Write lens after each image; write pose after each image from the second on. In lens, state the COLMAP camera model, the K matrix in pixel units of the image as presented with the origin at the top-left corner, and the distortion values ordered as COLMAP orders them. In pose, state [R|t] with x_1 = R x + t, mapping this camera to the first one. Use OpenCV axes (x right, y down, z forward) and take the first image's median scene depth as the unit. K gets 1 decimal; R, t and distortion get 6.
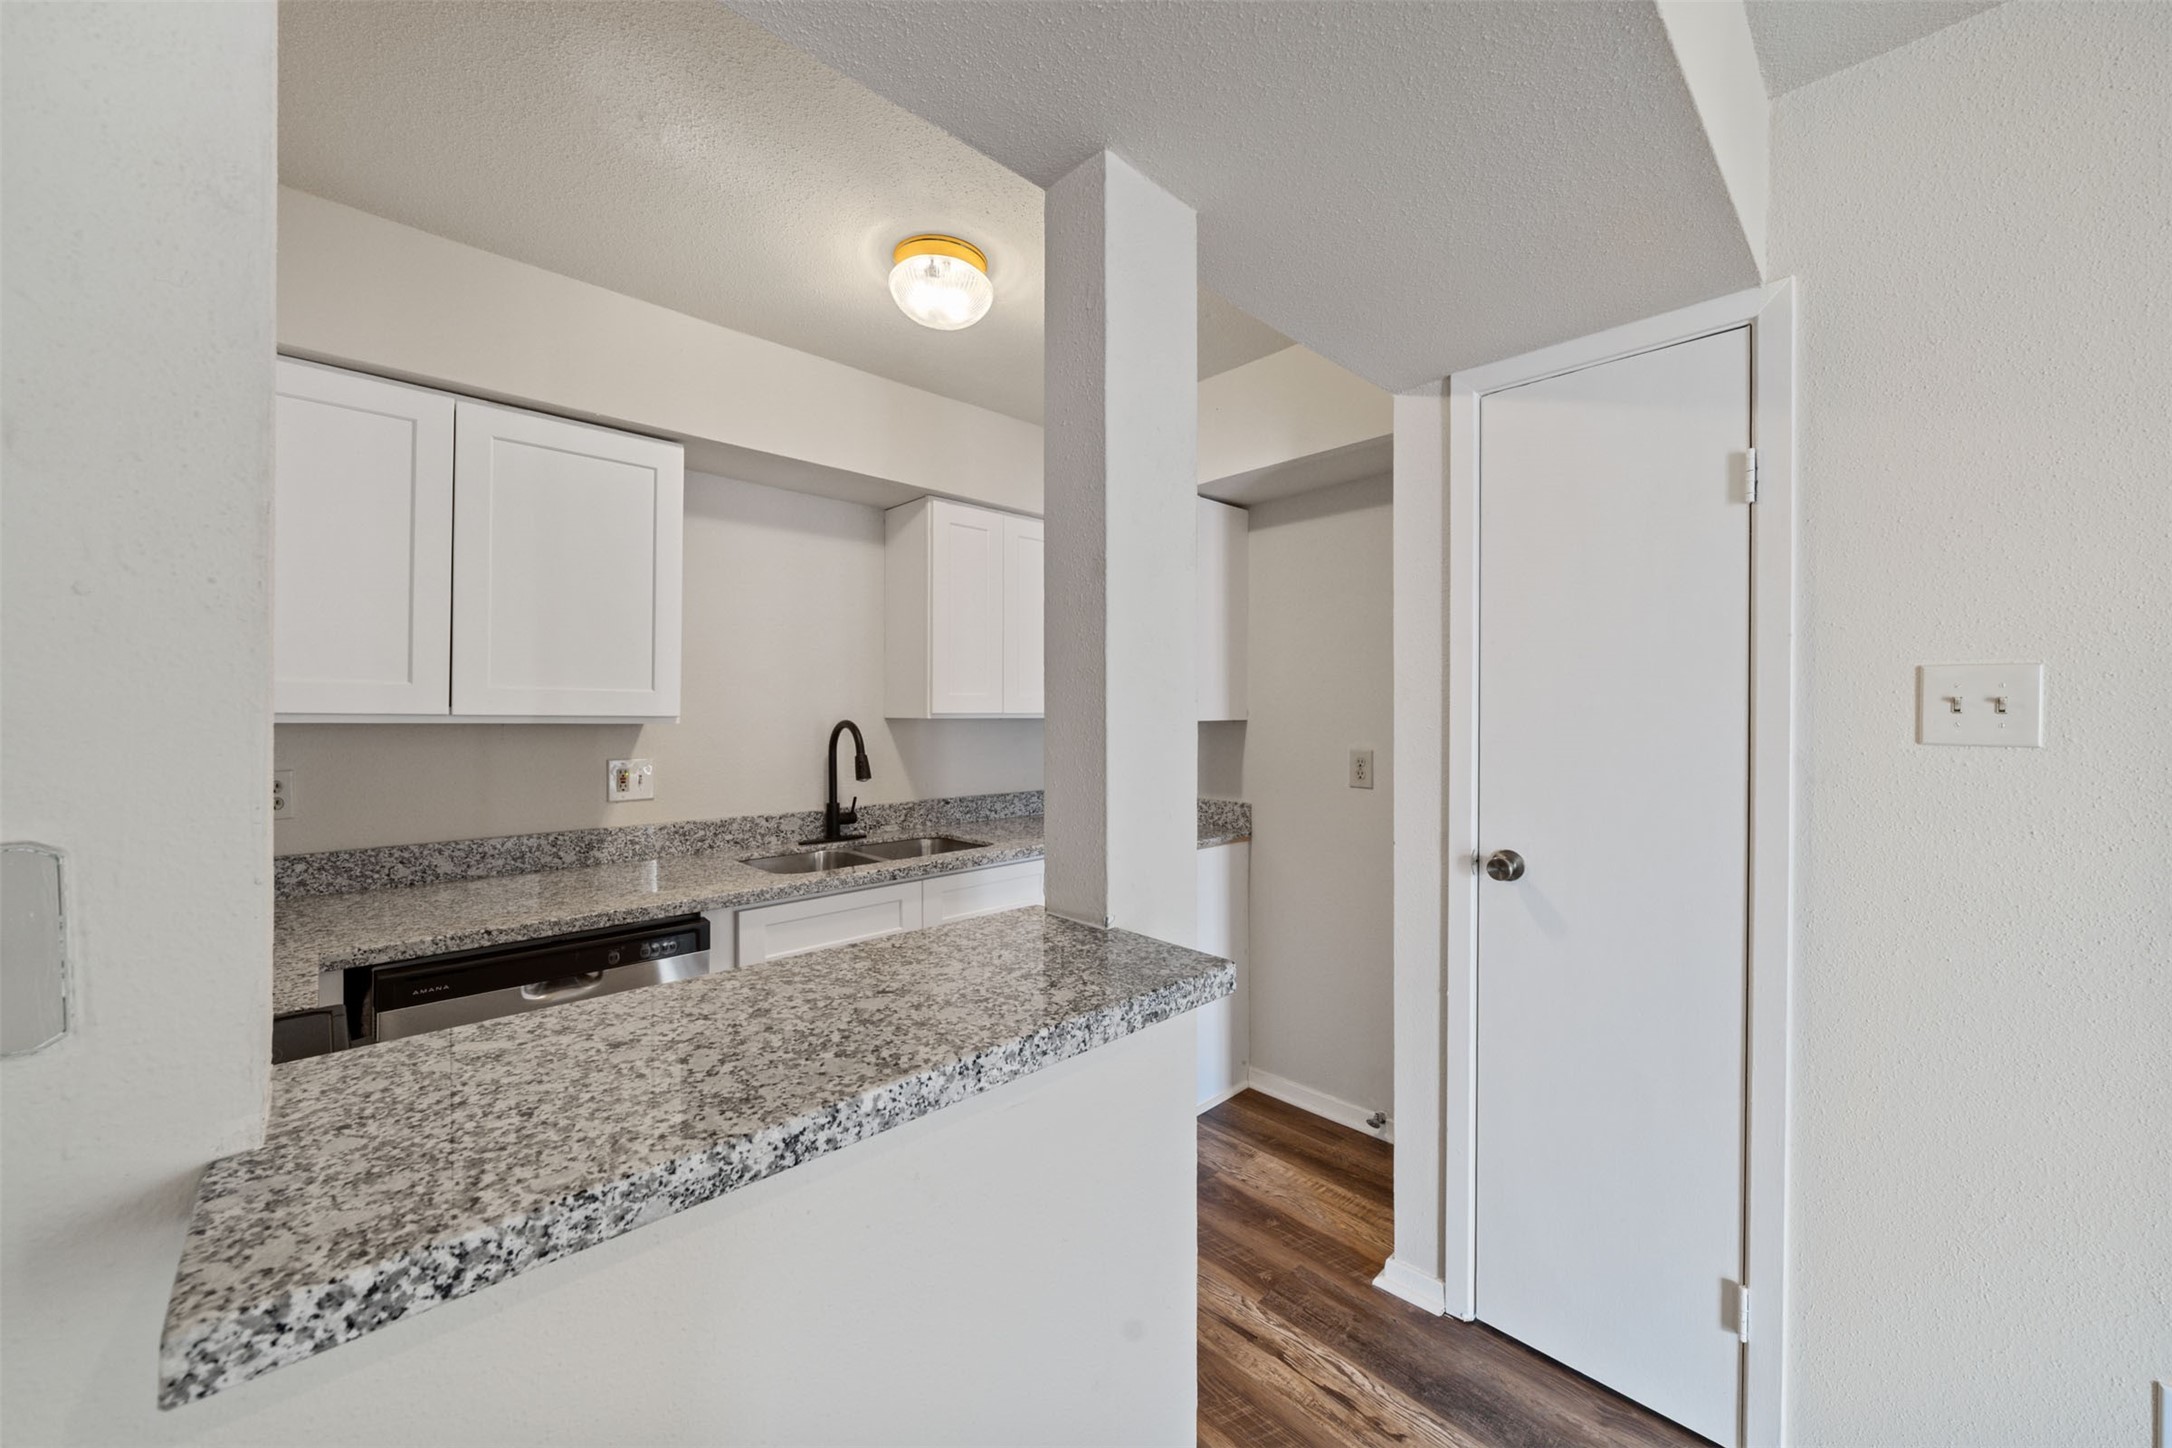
lens RADIAL K [[798.5, 0, 1072.5], [0, 798.5, 716.5], [0, 0, 1]] dist [-0.000584, -0.000029]
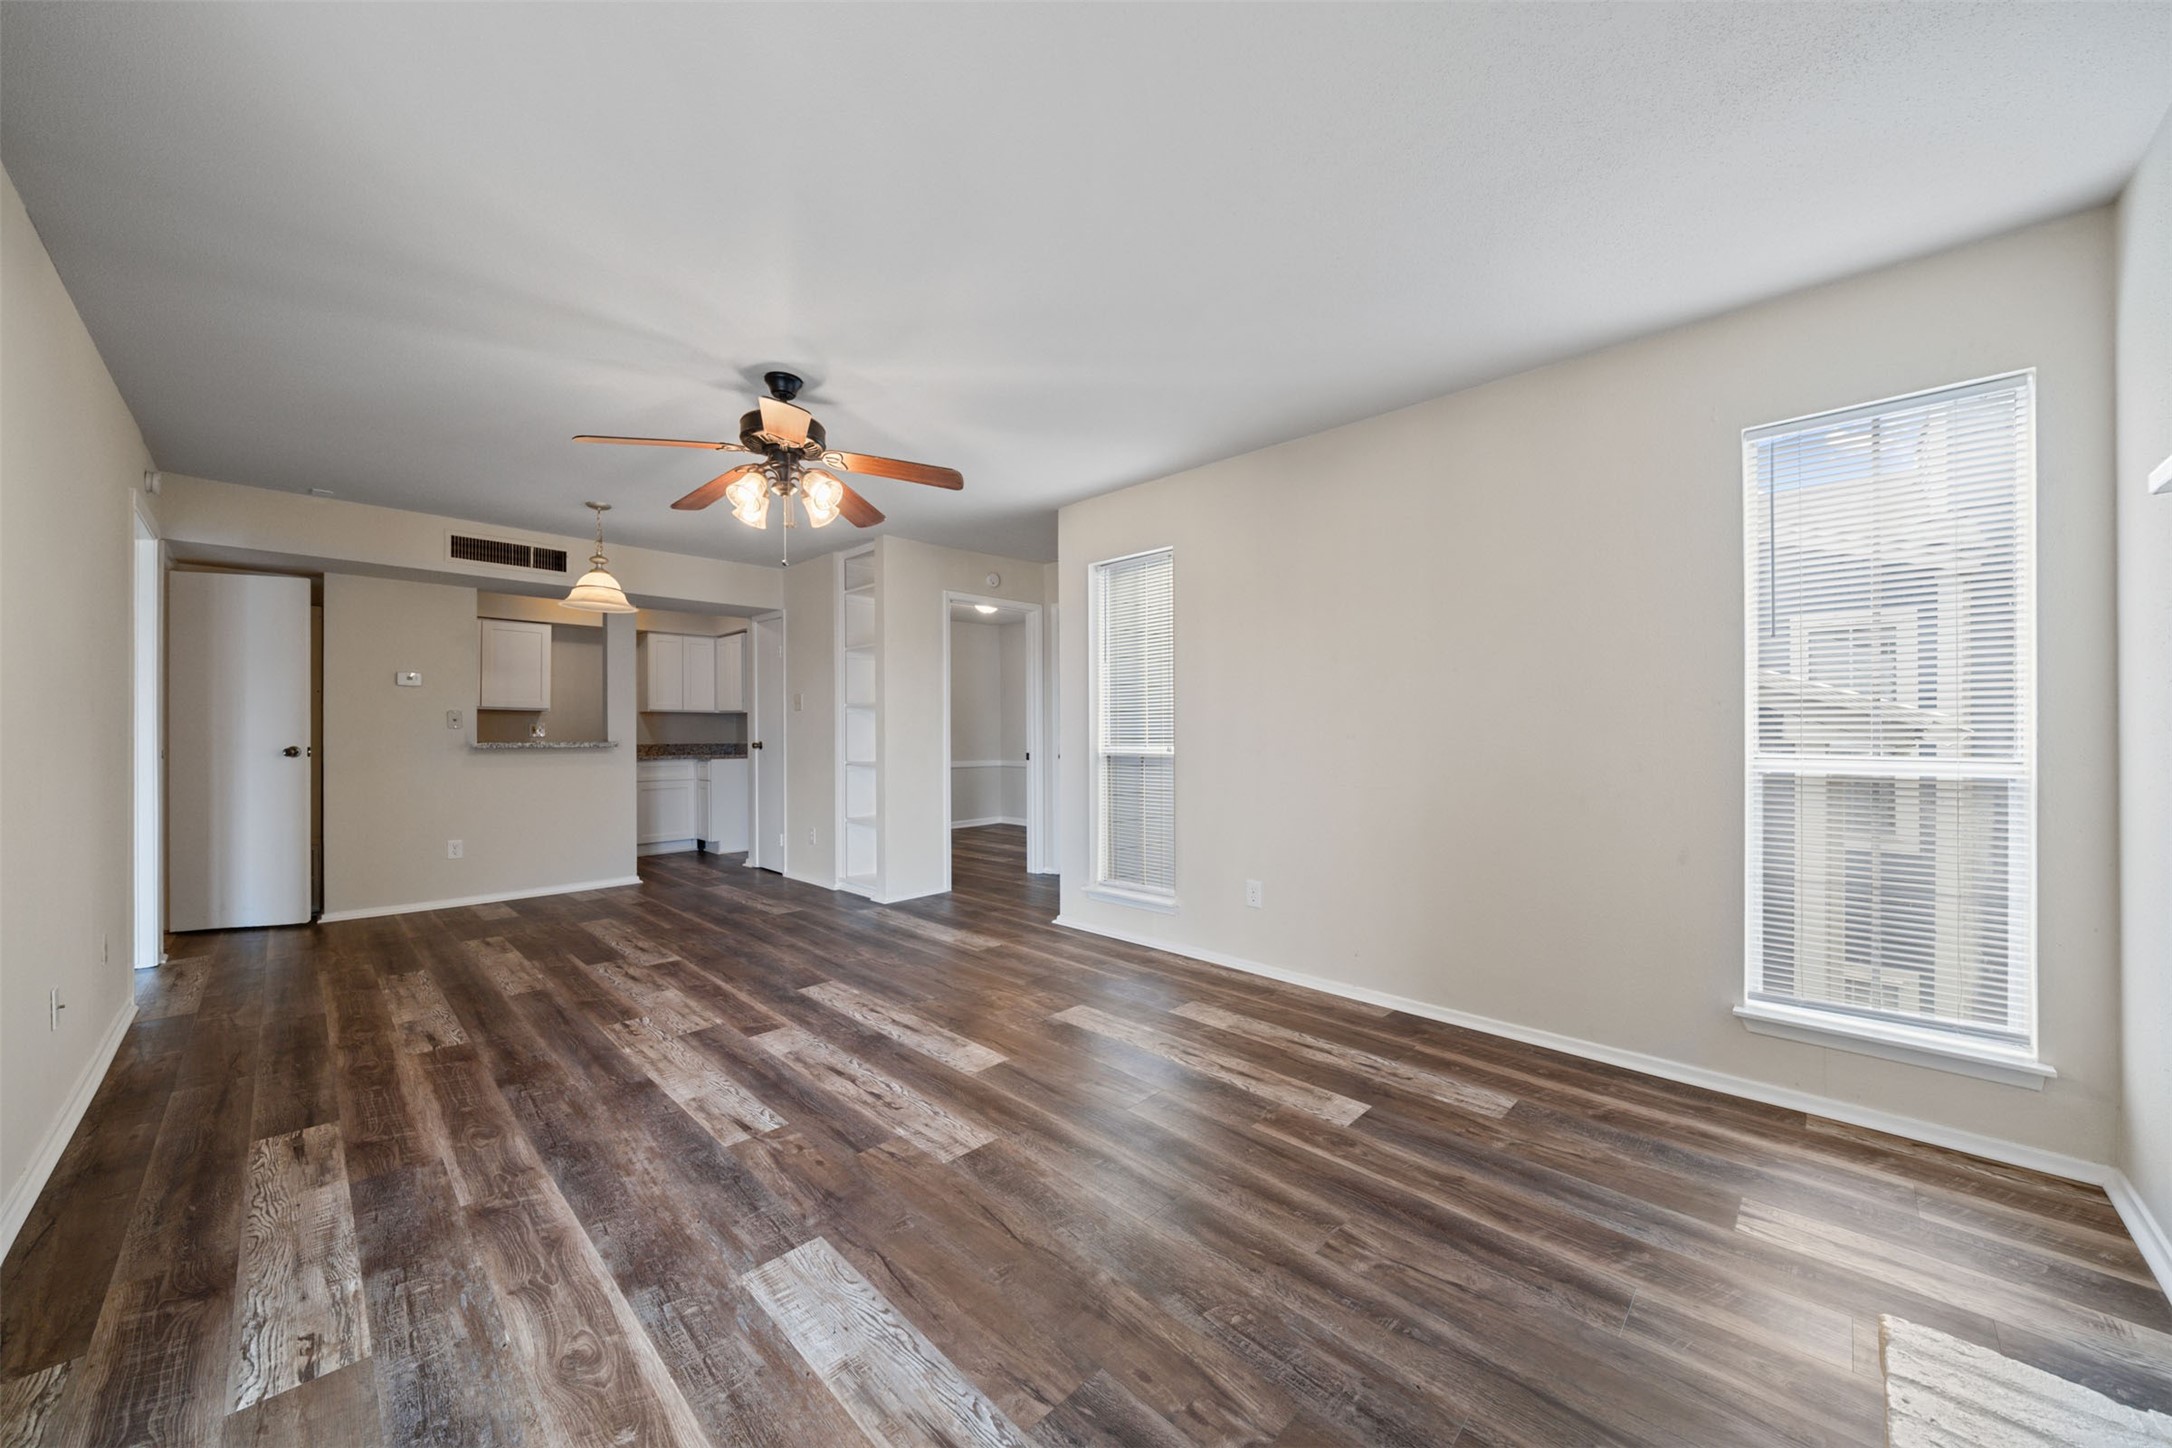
lens RADIAL K [[798.5, 0, 1072.5], [0, 798.5, 716.5], [0, 0, 1]] dist [-0.000584, -0.000029]
pose [[0.999720, 0.000066, 0.023660, 1.511448], [0.000478, 0.999736, -0.022992, 0.105792], [-0.023655, 0.022997, 0.999456, -2.226911]]
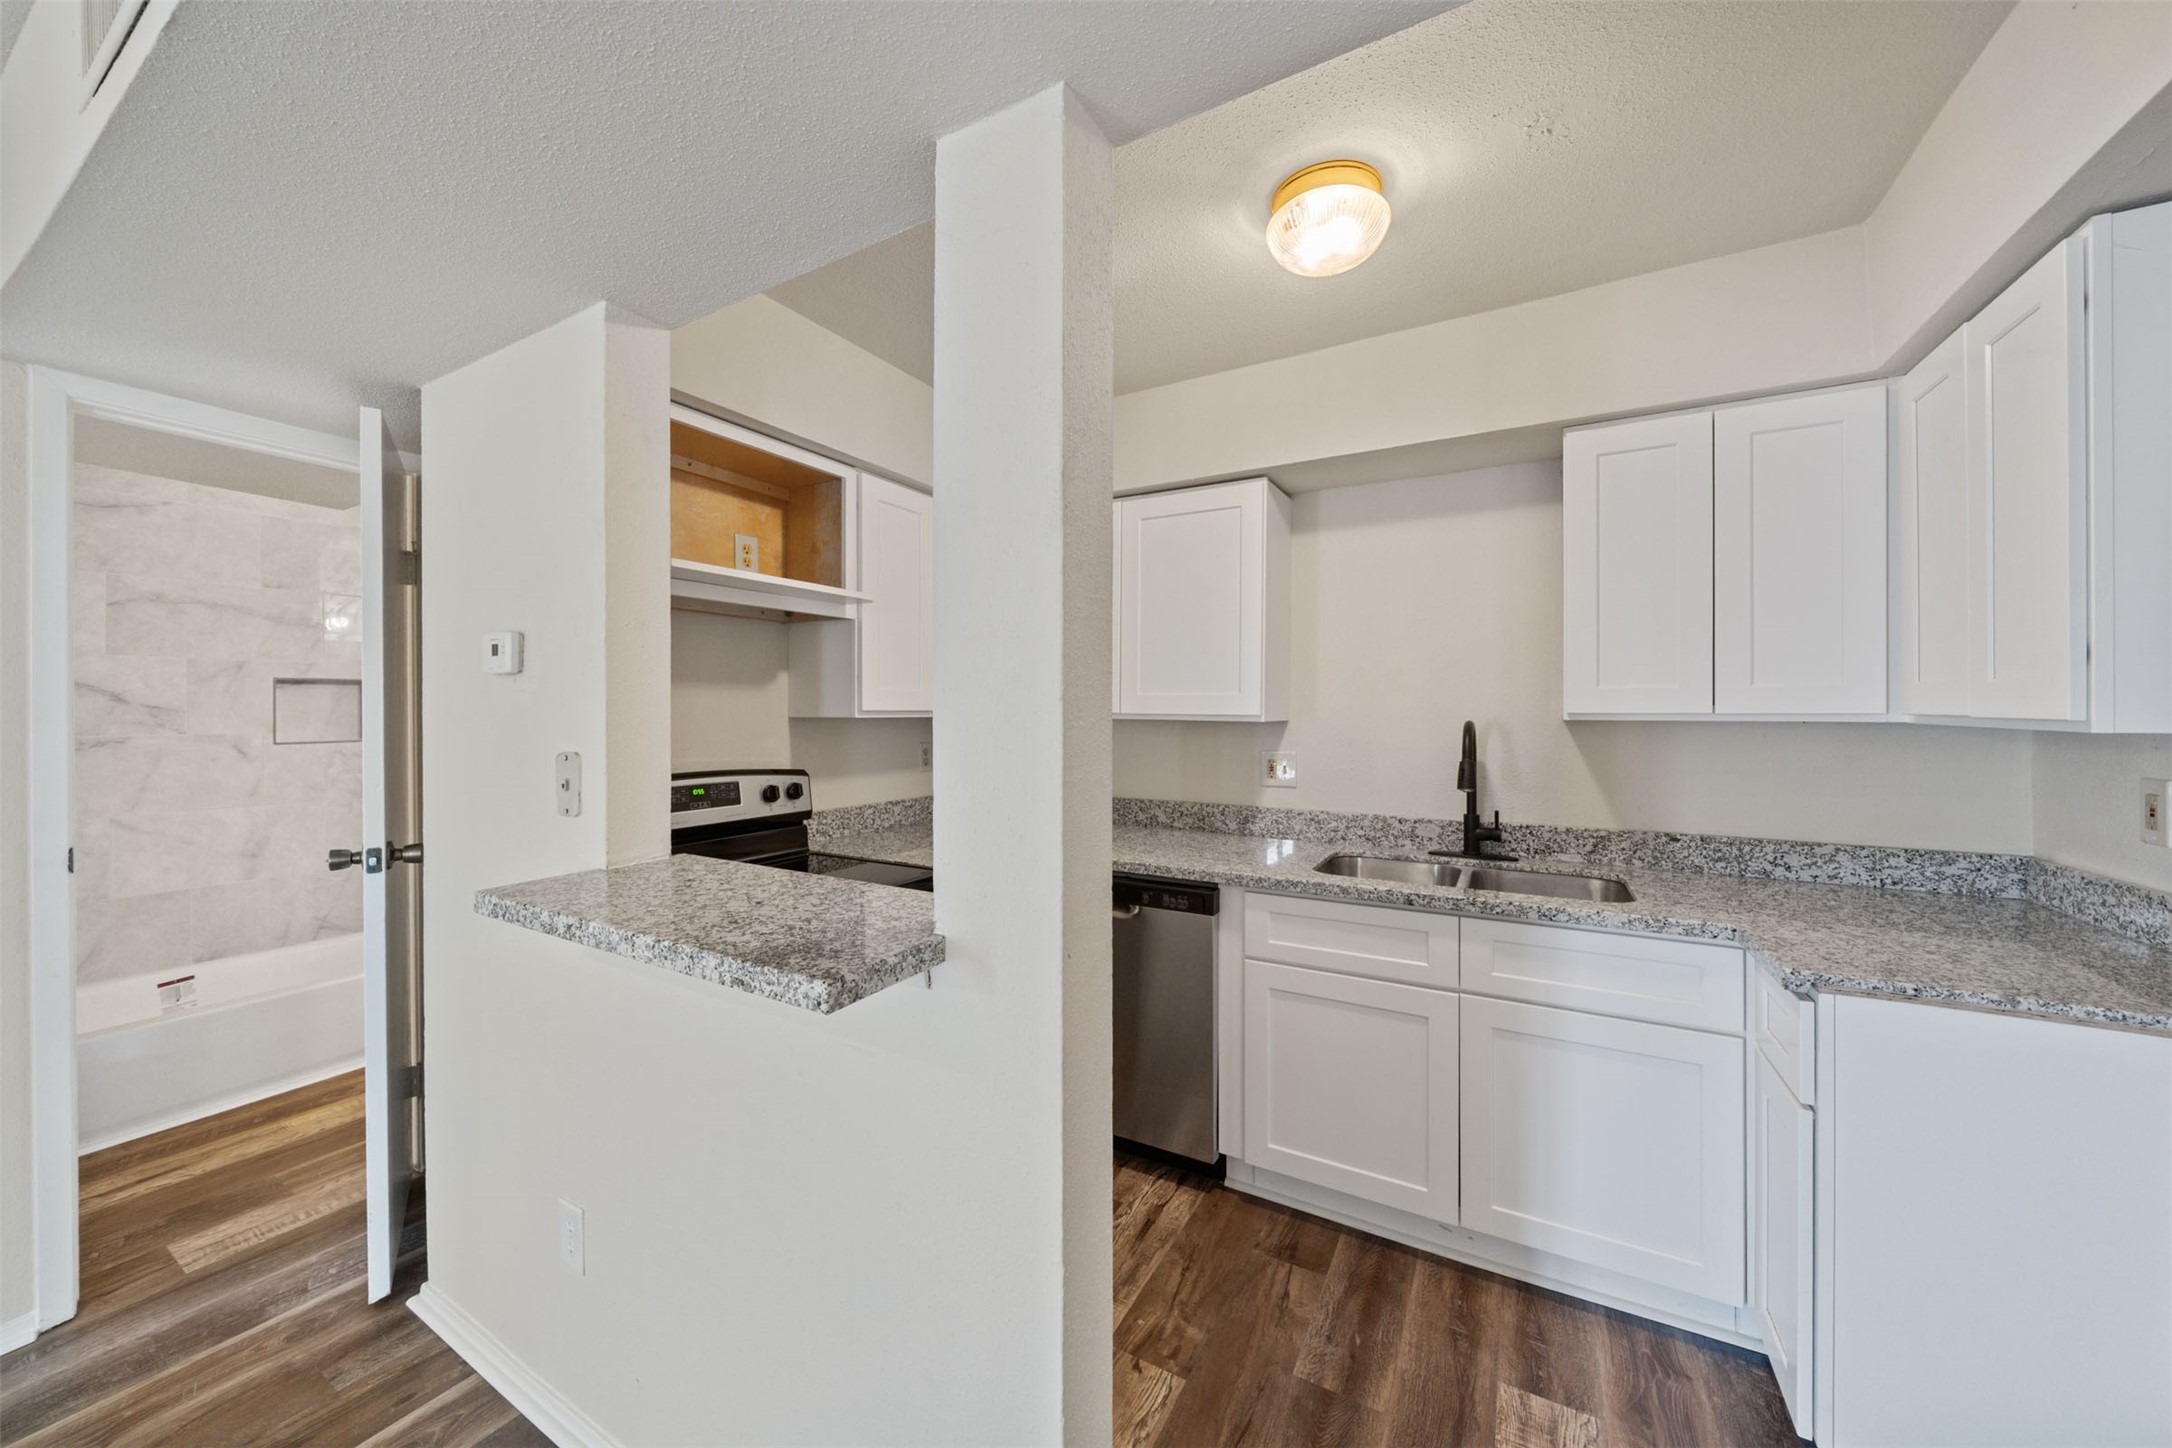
lens RADIAL K [[761.4, 0, 1082.3], [0, 761.4, 714.6], [0, 0, 1]] dist [-0.002565, 0.000035]
pose [[0.296759, 0.005140, -0.954938, 0.473008], [-0.005323, 0.999979, 0.003729, -0.003676], [0.954937, 0.003977, 0.296781, 0.425477]]
